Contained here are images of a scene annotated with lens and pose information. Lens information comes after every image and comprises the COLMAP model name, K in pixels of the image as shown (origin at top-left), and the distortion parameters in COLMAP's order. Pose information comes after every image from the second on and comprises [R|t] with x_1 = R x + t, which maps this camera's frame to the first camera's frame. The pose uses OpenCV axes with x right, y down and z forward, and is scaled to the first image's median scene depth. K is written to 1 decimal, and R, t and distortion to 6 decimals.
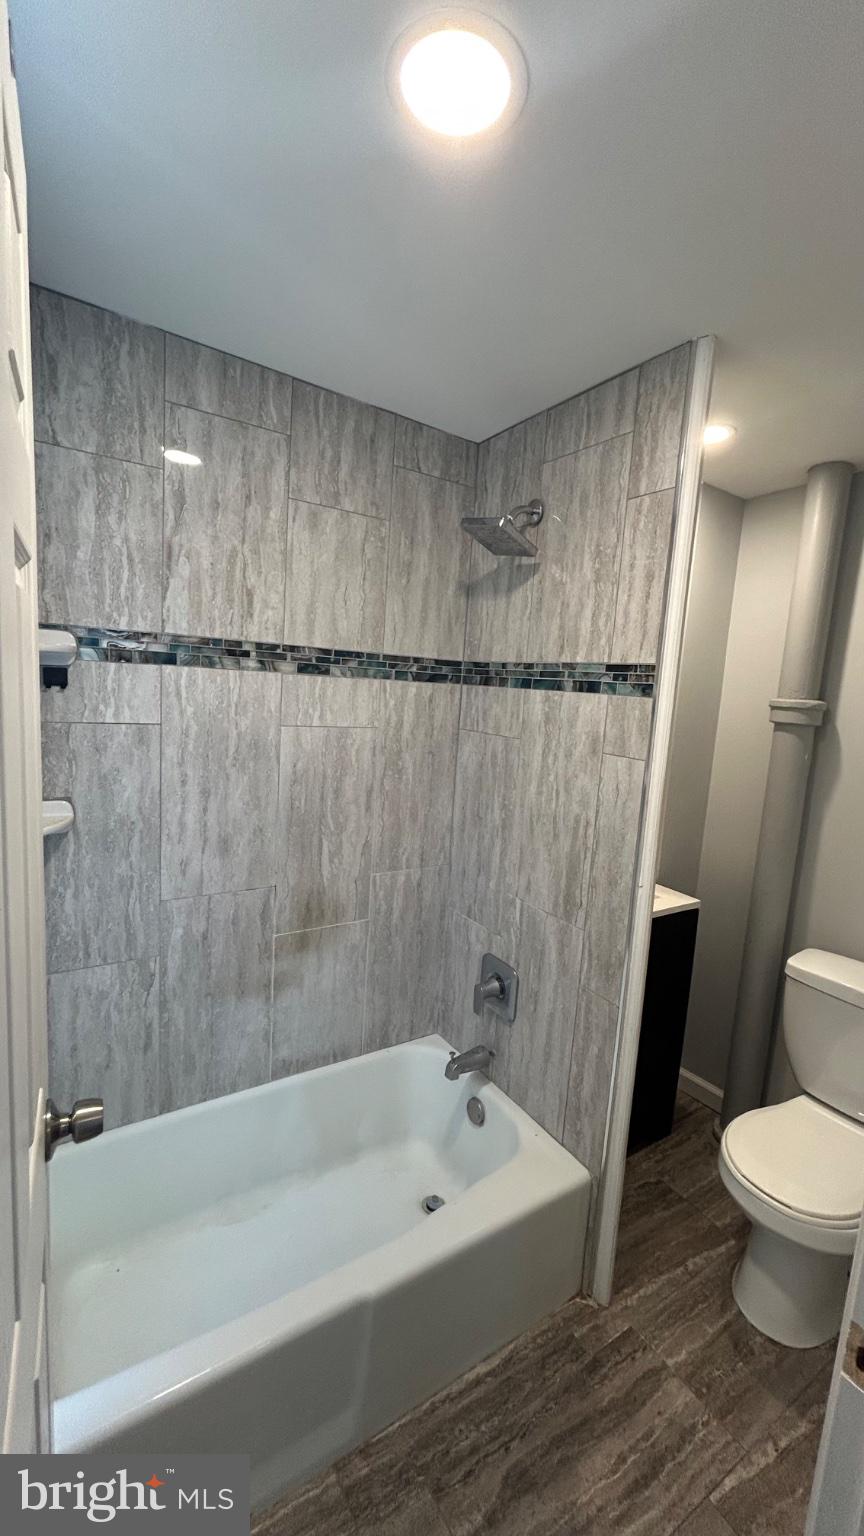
lens RADIAL K [[617.1, 0, 435.7], [0, 617.1, 765.9], [0, 0, 1]] dist [-0.021659, 0.000168]
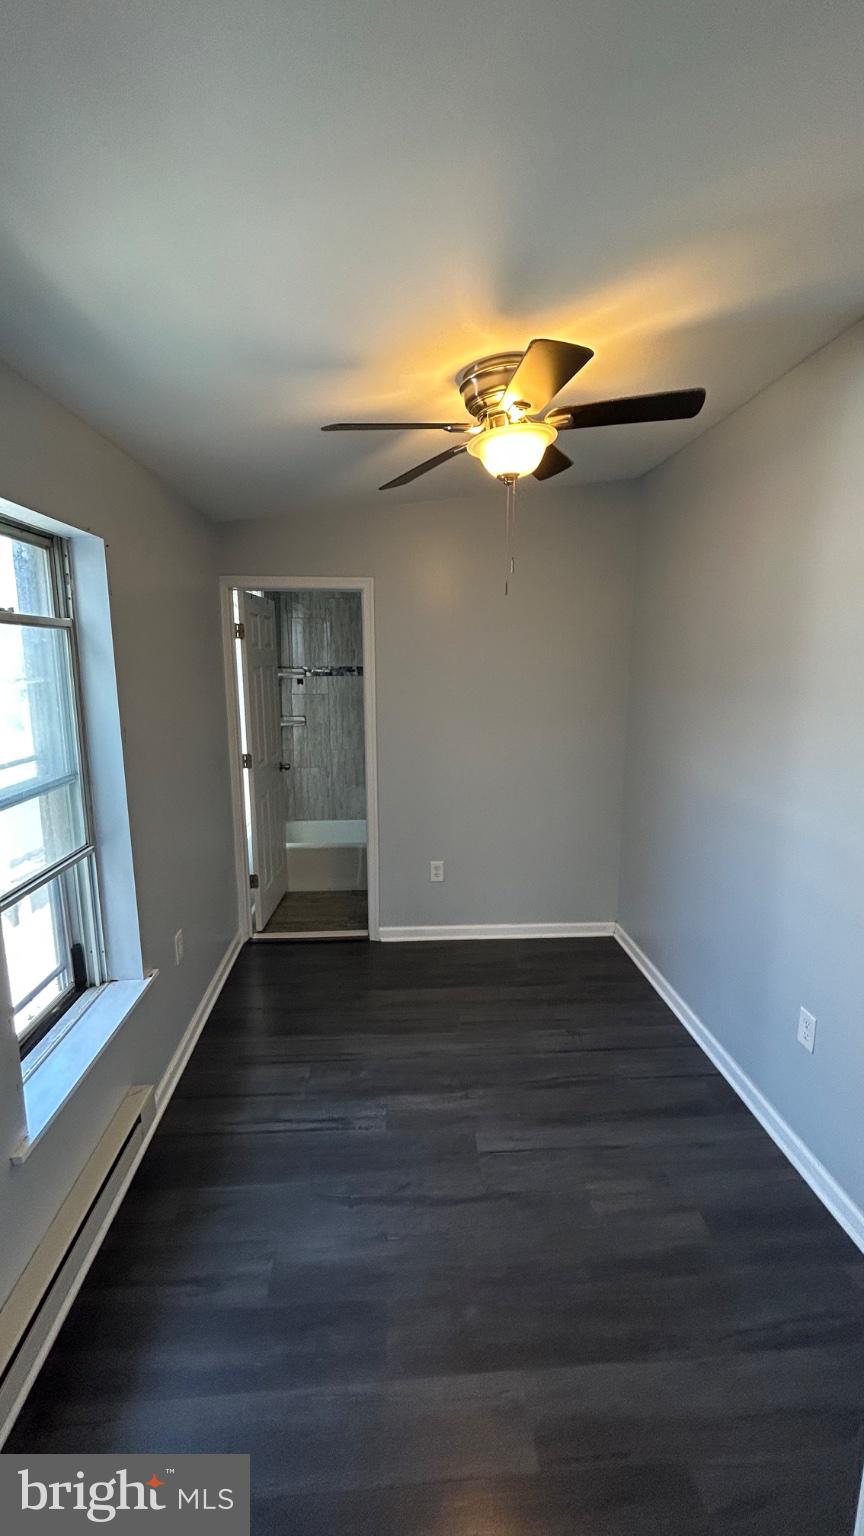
lens RADIAL K [[617.1, 0, 430.7], [0, 617.1, 770.9], [0, 0, 1]] dist [-0.021659, 0.000168]
pose [[0.954523, -0.031087, -0.296512, 0.898714], [0.031806, 0.999491, -0.002400, 0.317723], [0.296435, -0.007140, 0.955026, -1.723065]]
